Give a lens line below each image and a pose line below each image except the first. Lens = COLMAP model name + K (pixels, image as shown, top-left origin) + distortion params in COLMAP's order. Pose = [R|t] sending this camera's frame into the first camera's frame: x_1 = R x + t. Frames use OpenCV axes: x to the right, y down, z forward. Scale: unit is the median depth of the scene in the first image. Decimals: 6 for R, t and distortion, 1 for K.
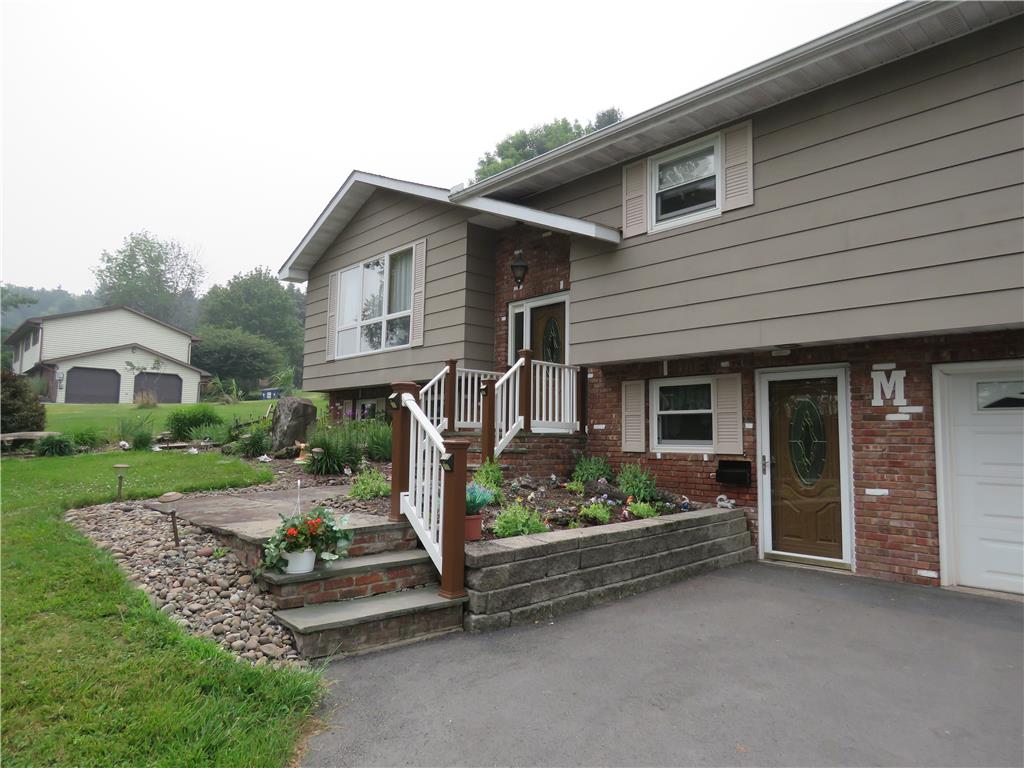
lens RADIAL K [[652.4, 0, 516.6], [0, 652.4, 382.5], [0, 0, 1]] dist [0.002882, -0.003588]
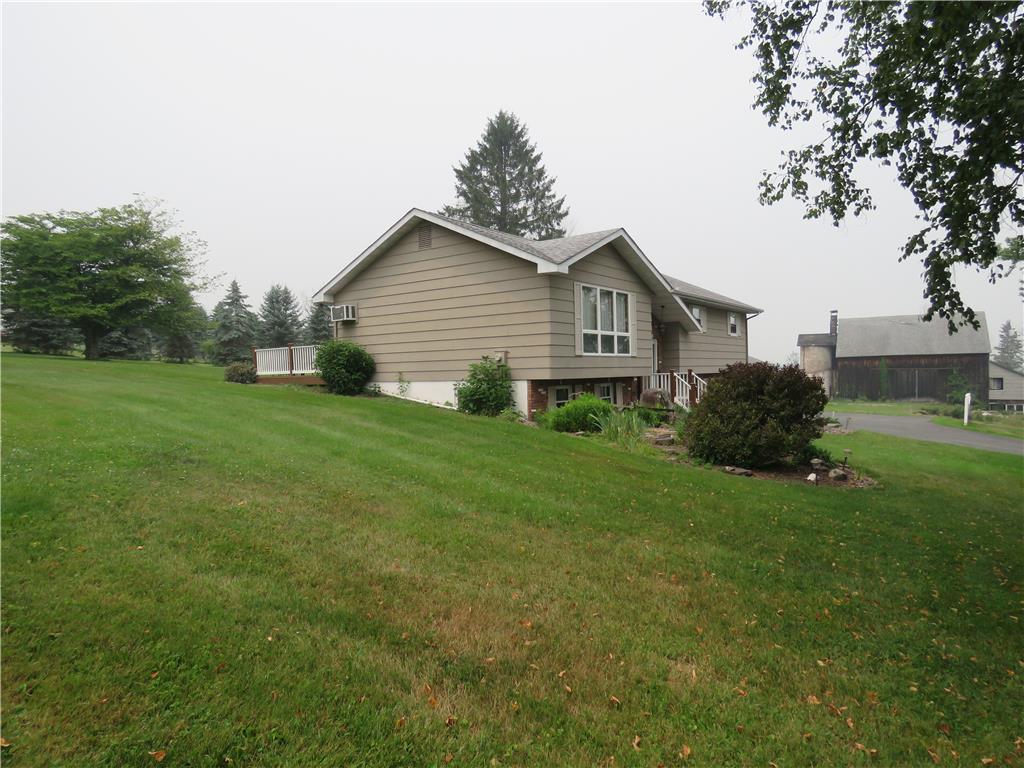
lens RADIAL K [[655.7, 0, 498.6], [0, 655.7, 381.8], [0, 0, 1]] dist [0.021240, -0.001945]
pose [[-0.160029, -0.016117, 0.986981, -1.801485], [-0.062196, 0.998045, 0.006213, 0.022344], [-0.985151, -0.060392, -0.160718, 1.627907]]
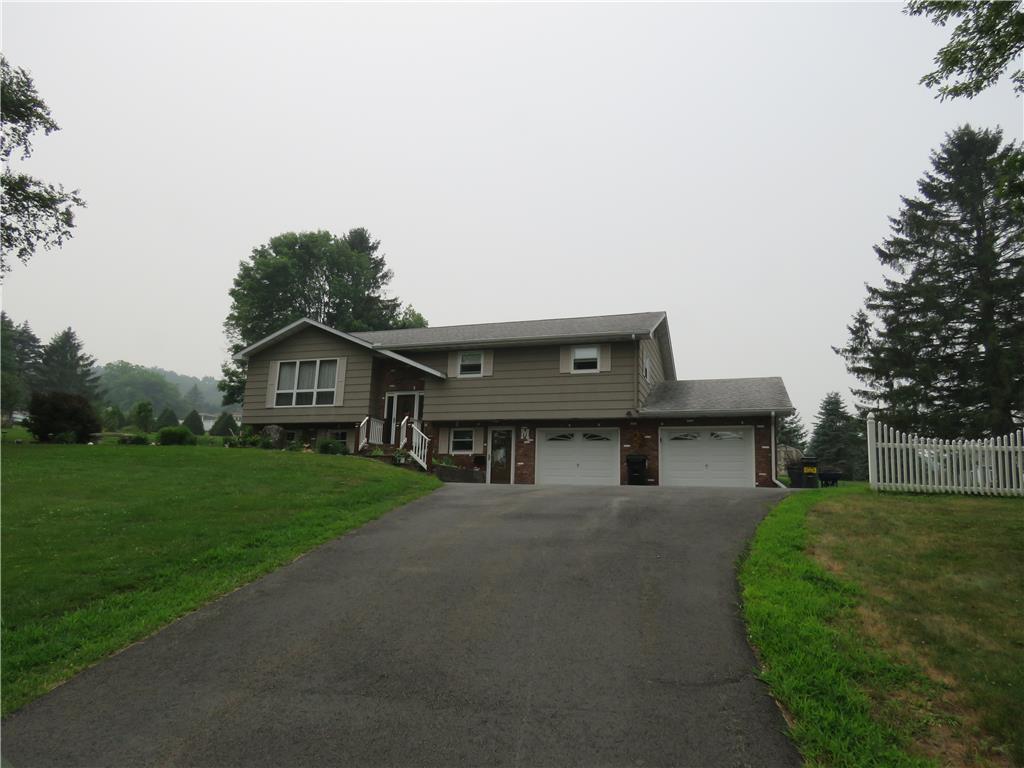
lens RADIAL K [[655.7, 0, 498.6], [0, 655.7, 381.8], [0, 0, 1]] dist [0.021240, -0.001945]
pose [[0.894625, 0.104396, 0.434451, -0.635665], [-0.061975, 0.991916, -0.110732, 0.073632], [-0.442499, 0.072138, 0.893863, -1.198513]]
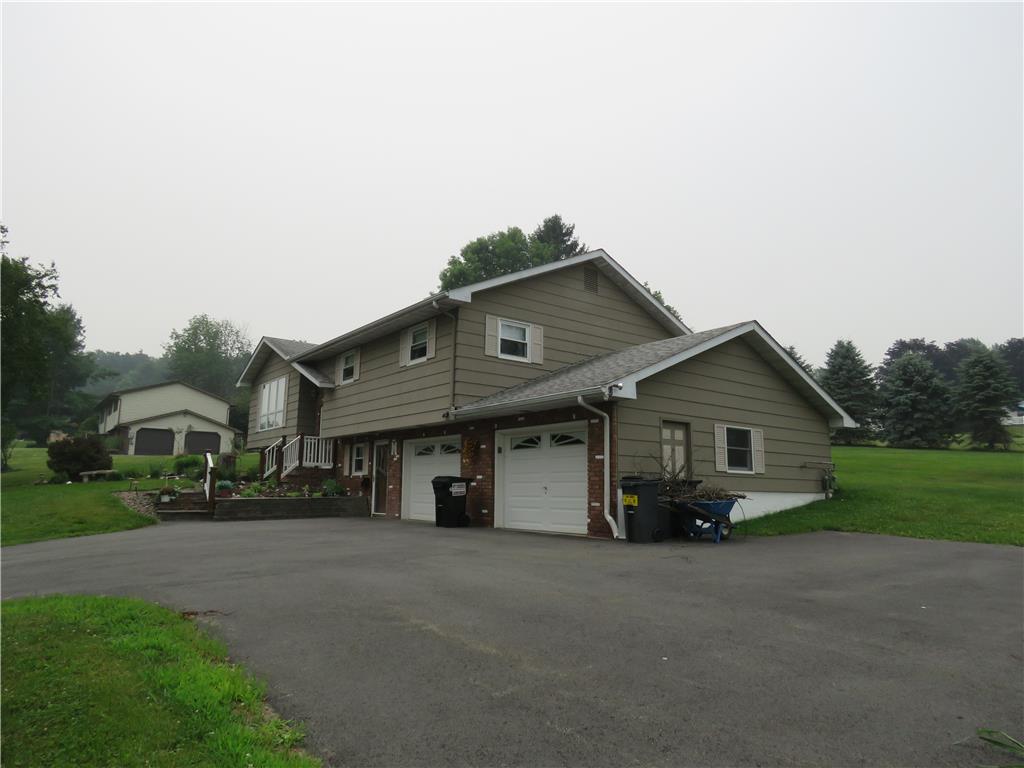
lens RADIAL K [[652.4, 0, 516.6], [0, 652.4, 382.5], [0, 0, 1]] dist [0.002882, -0.003588]
pose [[0.995839, -0.017586, -0.089418, 0.752427], [0.010989, 0.997217, -0.073735, -0.034416], [0.090466, 0.072446, 0.993261, -0.964266]]
